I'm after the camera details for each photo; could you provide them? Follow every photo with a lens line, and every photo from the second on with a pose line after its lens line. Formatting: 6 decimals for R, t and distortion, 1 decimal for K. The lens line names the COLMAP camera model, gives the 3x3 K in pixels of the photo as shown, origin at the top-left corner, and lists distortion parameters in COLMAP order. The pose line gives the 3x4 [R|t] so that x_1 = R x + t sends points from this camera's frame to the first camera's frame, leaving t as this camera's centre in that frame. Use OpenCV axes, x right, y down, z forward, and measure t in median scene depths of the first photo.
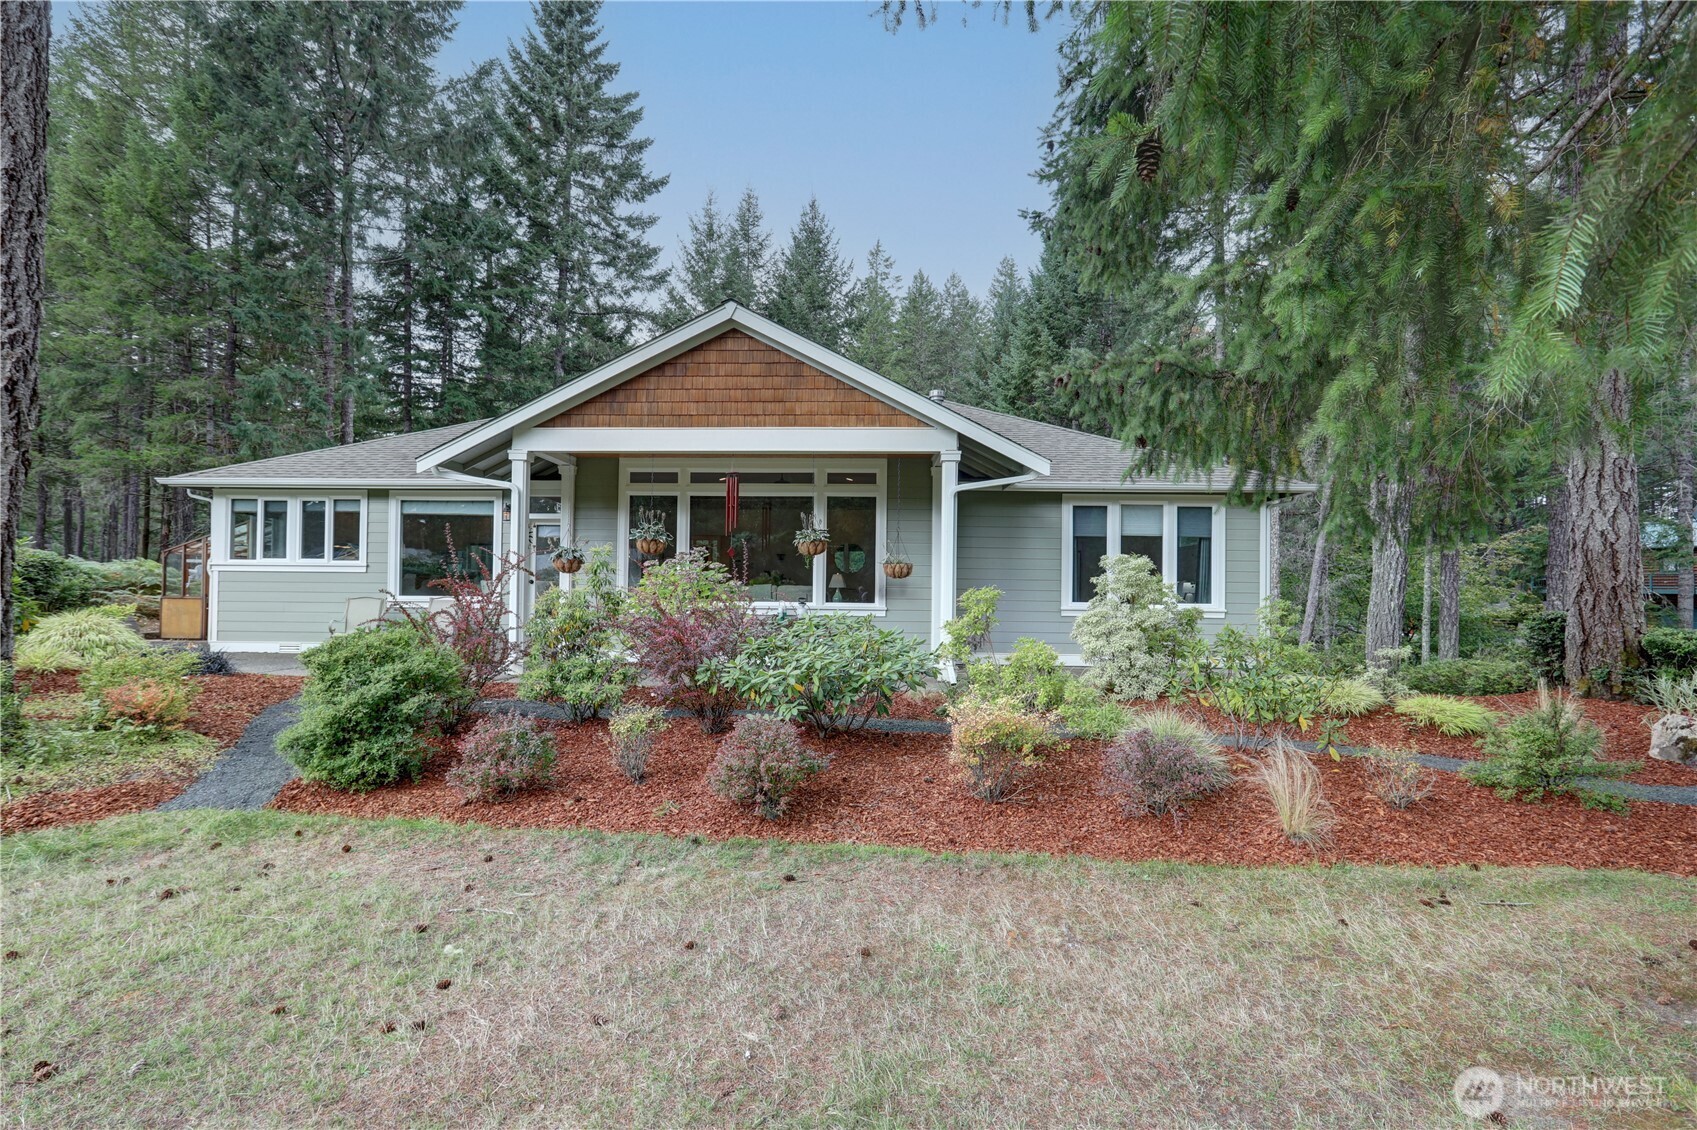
lens RADIAL K [[772.8, 0, 844.6], [0, 772.8, 569.8], [0, 0, 1]] dist [-0.003591, -0.000023]
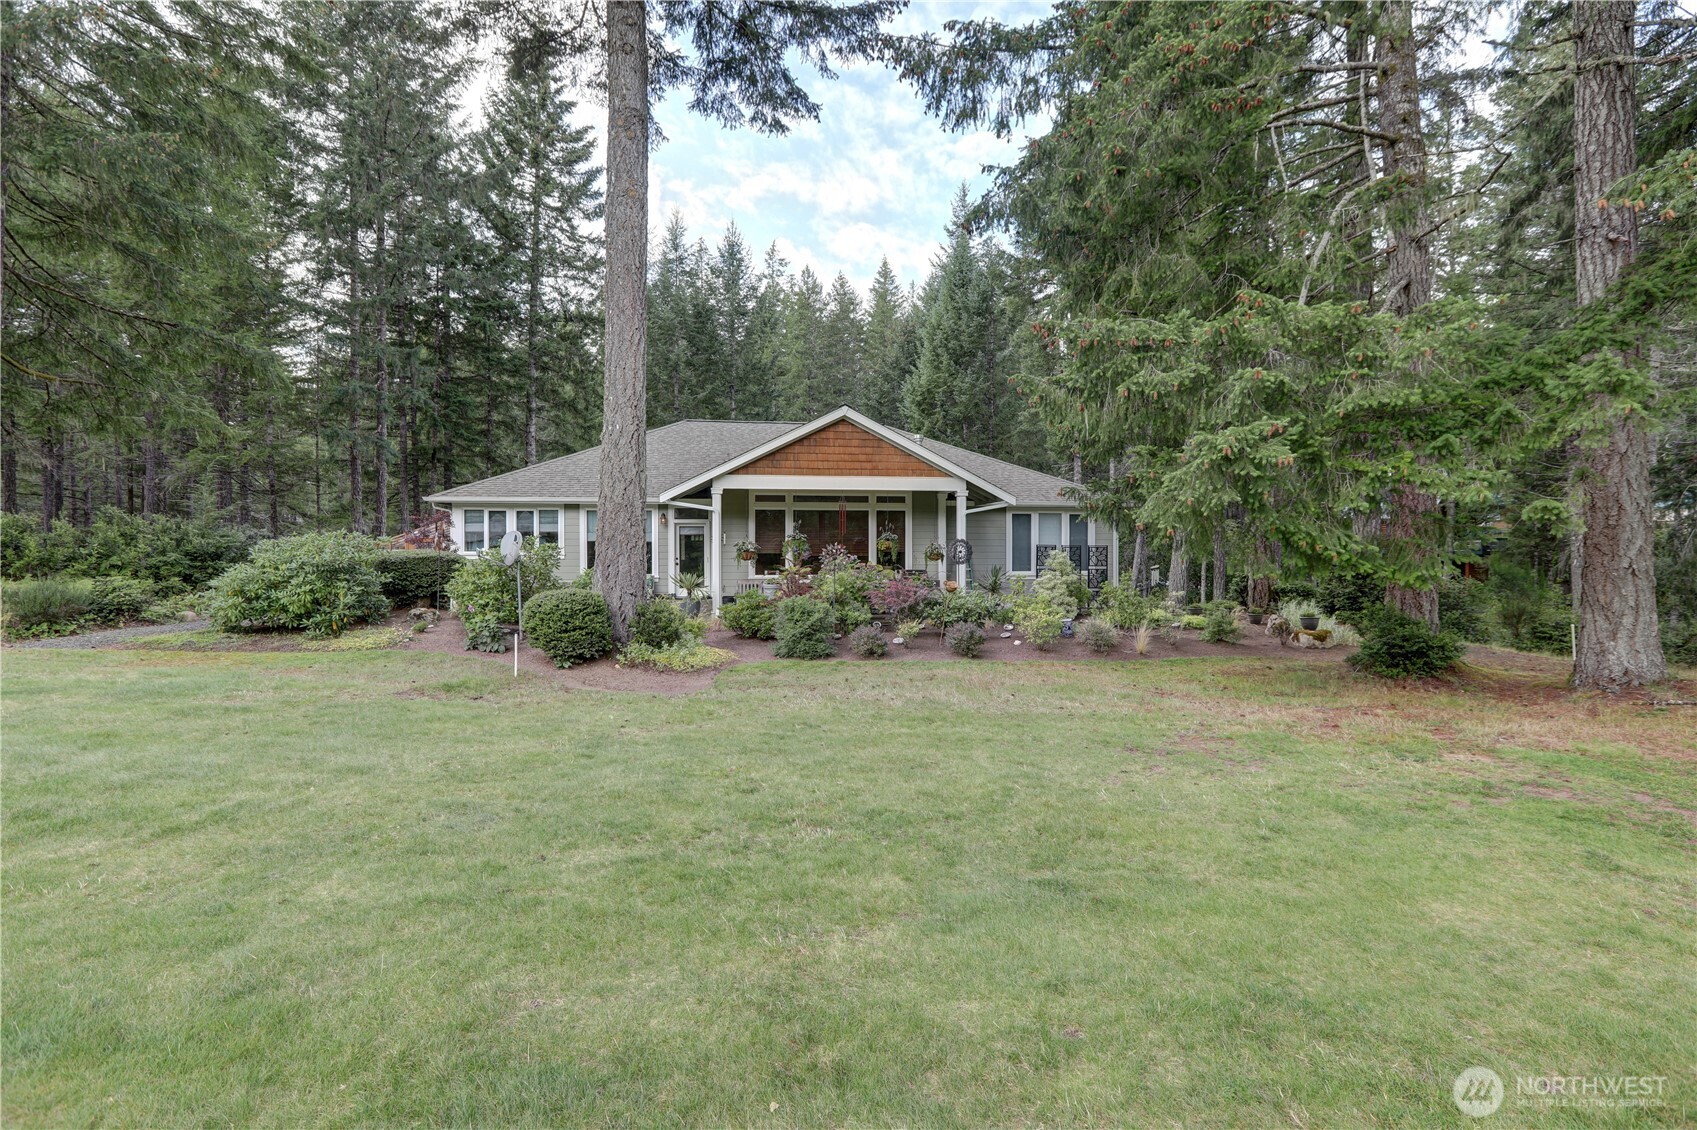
lens RADIAL K [[772.8, 0, 844.6], [0, 772.8, 569.8], [0, 0, 1]] dist [-0.003591, -0.000023]
pose [[0.981615, -0.018172, 0.190006, -0.395820], [0.009822, 0.998948, 0.044795, -0.040729], [-0.190620, -0.042106, 0.980761, -0.607995]]
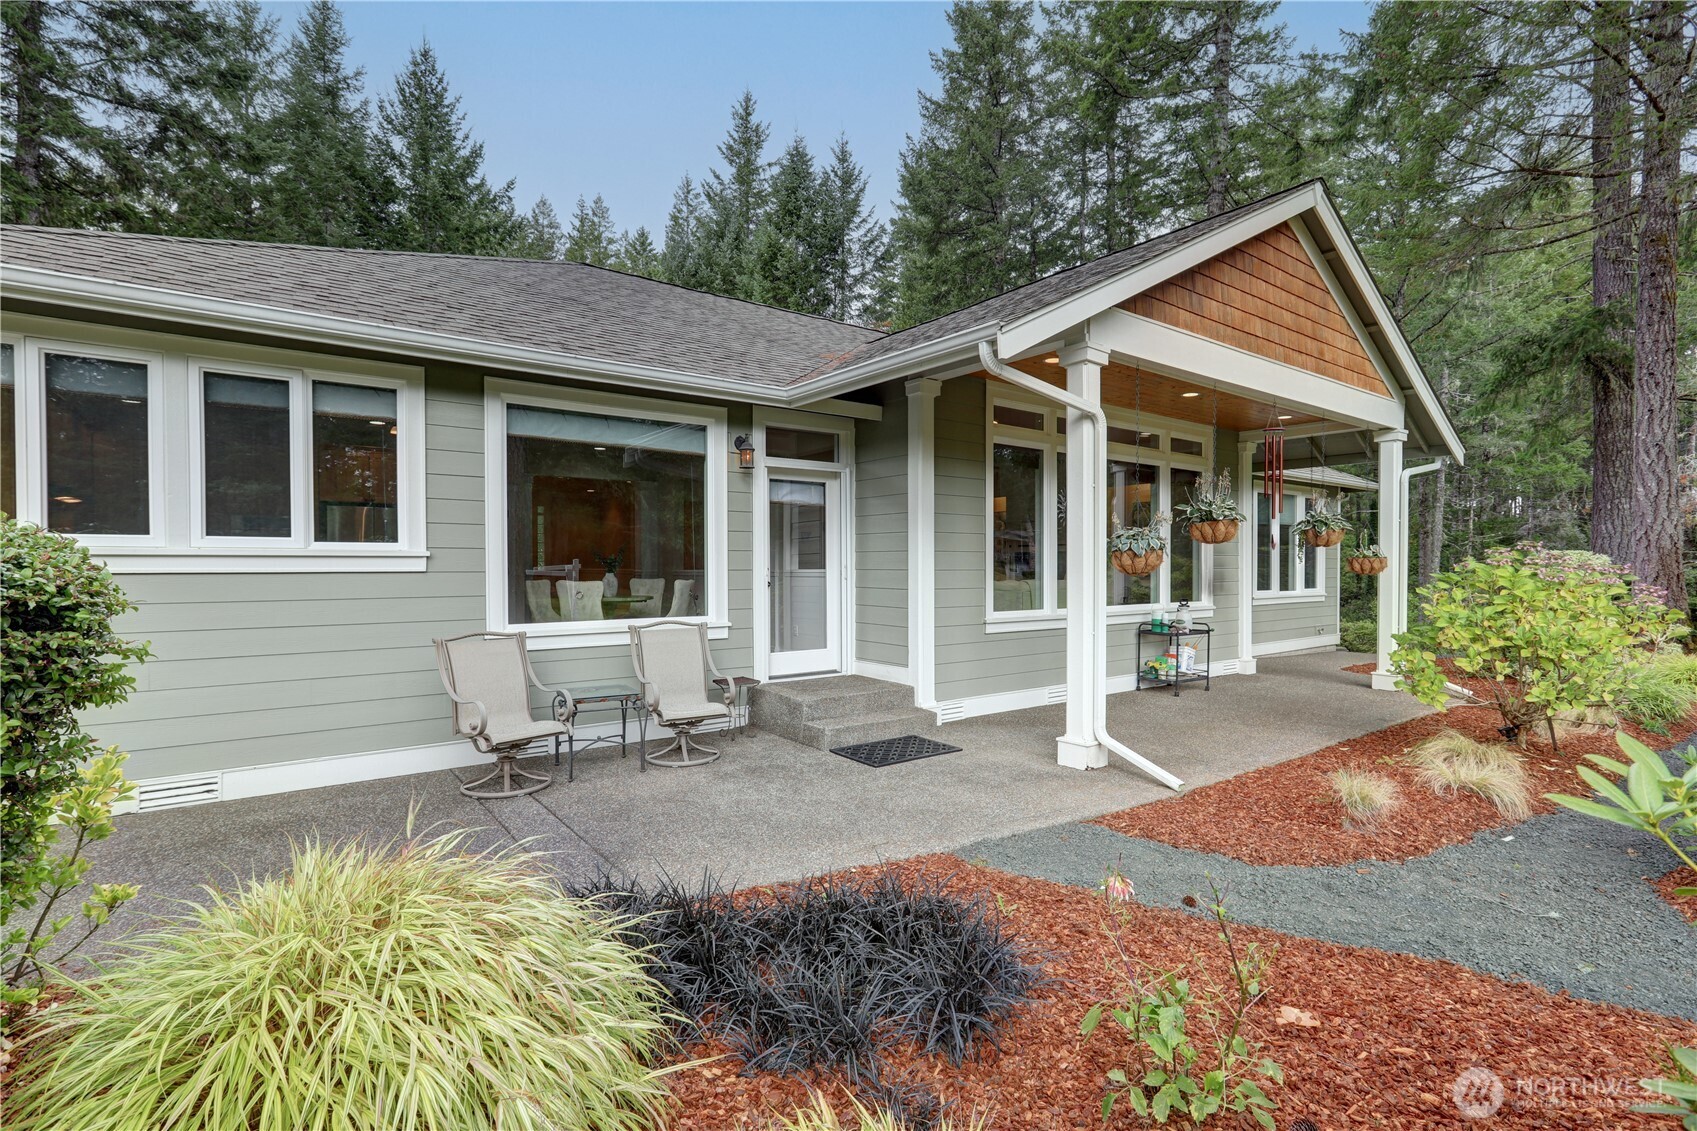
lens RADIAL K [[788.8, 0, 847.0], [0, 788.8, 581.5], [0, 0, 1]] dist [-0.022648, -0.000009]
pose [[0.752322, -0.024125, 0.658353, -0.769492], [0.002196, 0.999416, 0.034114, -0.007170], [-0.658792, -0.024219, 0.751936, 0.591980]]
